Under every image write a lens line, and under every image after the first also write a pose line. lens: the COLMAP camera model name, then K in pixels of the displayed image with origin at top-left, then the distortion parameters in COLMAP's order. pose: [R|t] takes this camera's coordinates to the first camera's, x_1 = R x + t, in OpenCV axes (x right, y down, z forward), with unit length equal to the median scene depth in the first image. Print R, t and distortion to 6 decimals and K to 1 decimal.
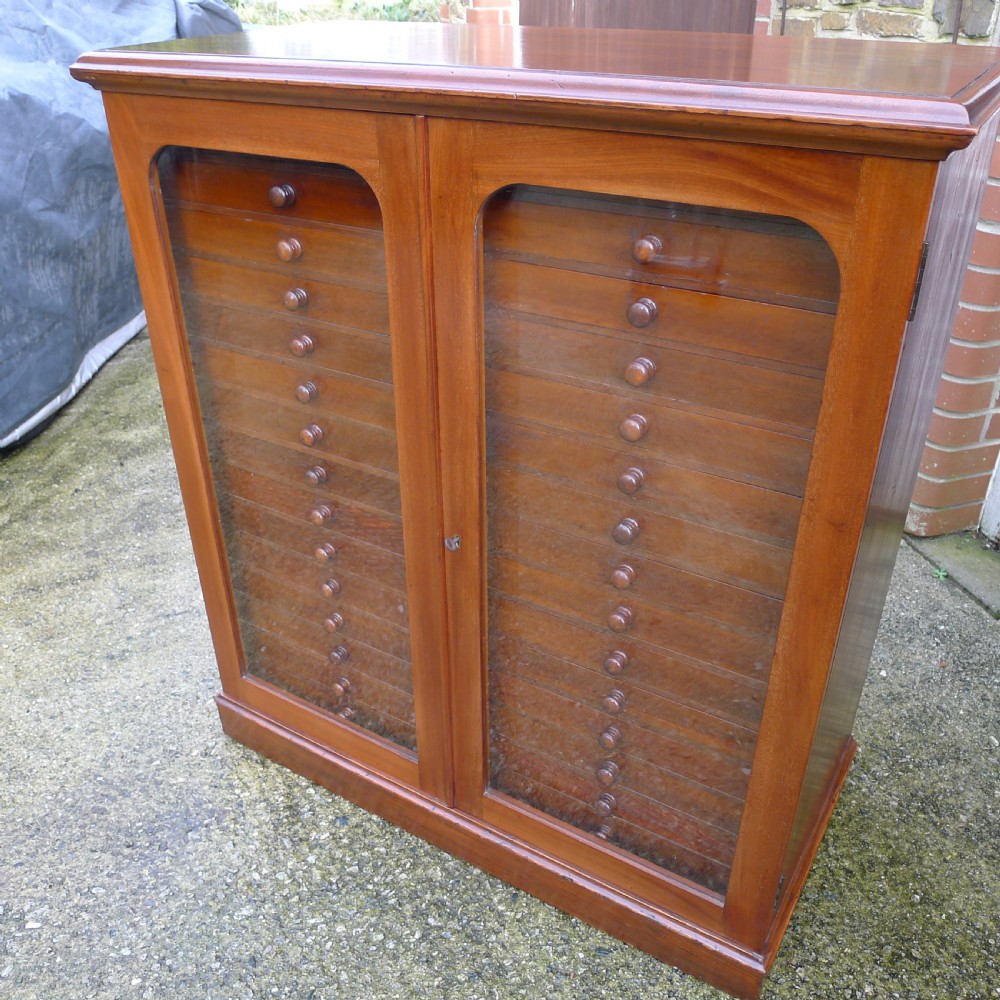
lens RADIAL K [[943.9, 0, 489.5], [0, 943.9, 497.7], [0, 0, 1]] dist [-0.050629, 0.006165]
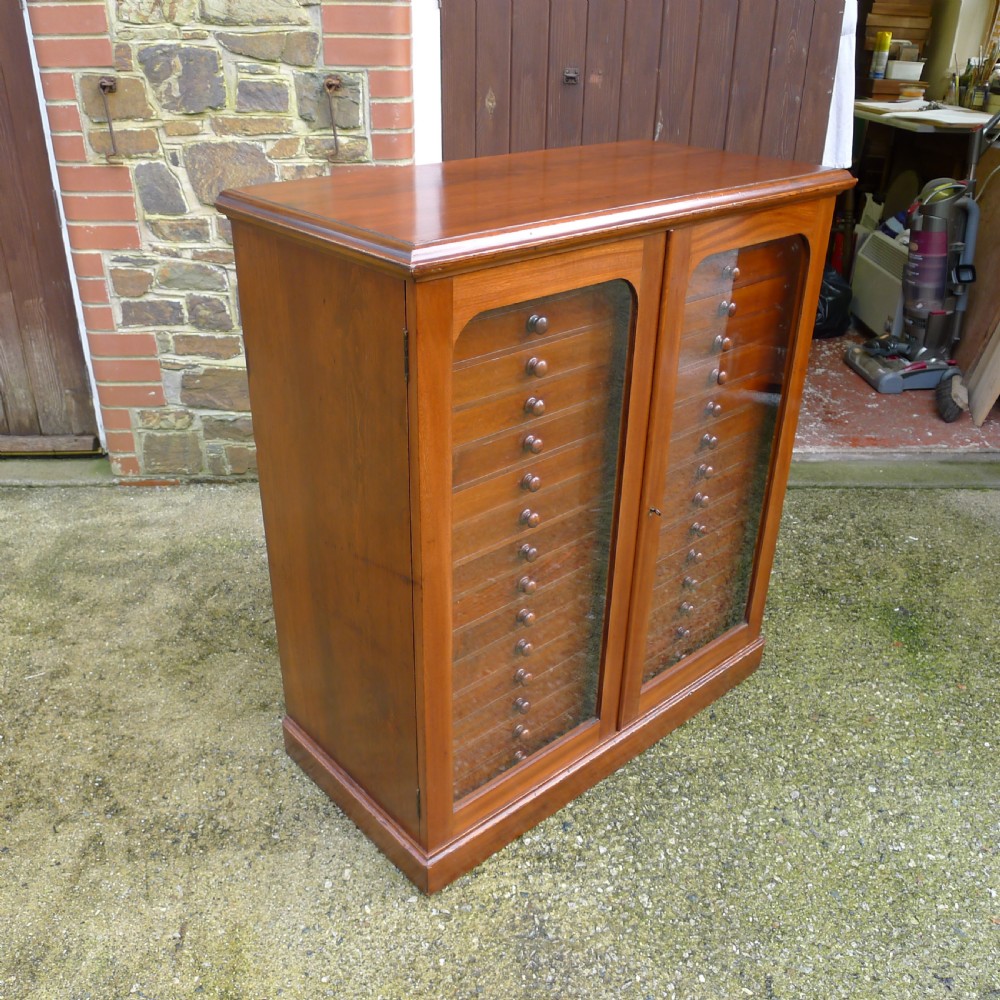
lens RADIAL K [[943.6, 0, 486.6], [0, 943.6, 501.8], [0, 0, 1]] dist [-0.059651, 0.018438]
pose [[0.293852, -0.438243, 0.849467, -1.015180], [0.472076, 0.839292, 0.269692, -0.361471], [-0.831141, 0.321763, 0.453511, 0.428152]]
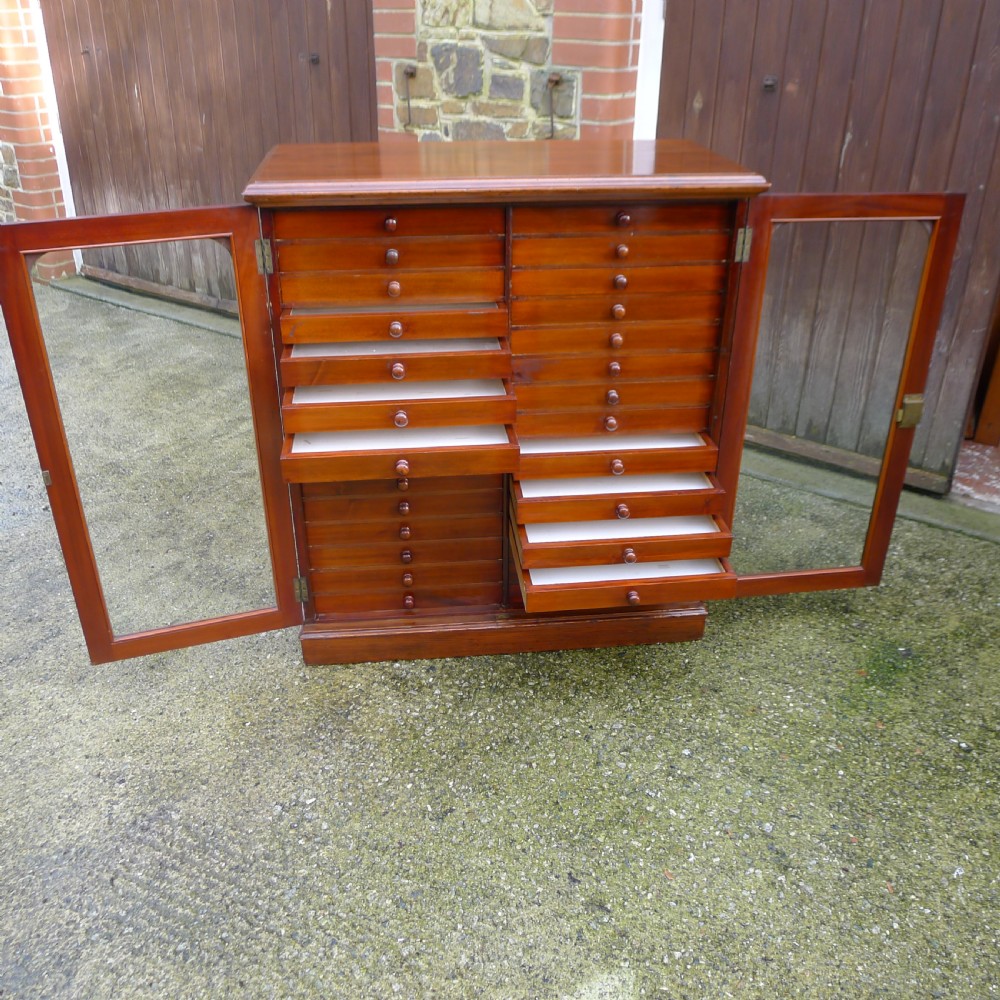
lens RADIAL K [[945.1, 0, 501.3], [0, 945.1, 491.5], [0, 0, 1]] dist [-0.071259, 0.035776]
pose [[0.787130, -0.278374, 0.550394, -0.819163], [0.300257, 0.952423, 0.052305, 0.034760], [-0.538769, 0.124089, 0.833265, -0.330680]]
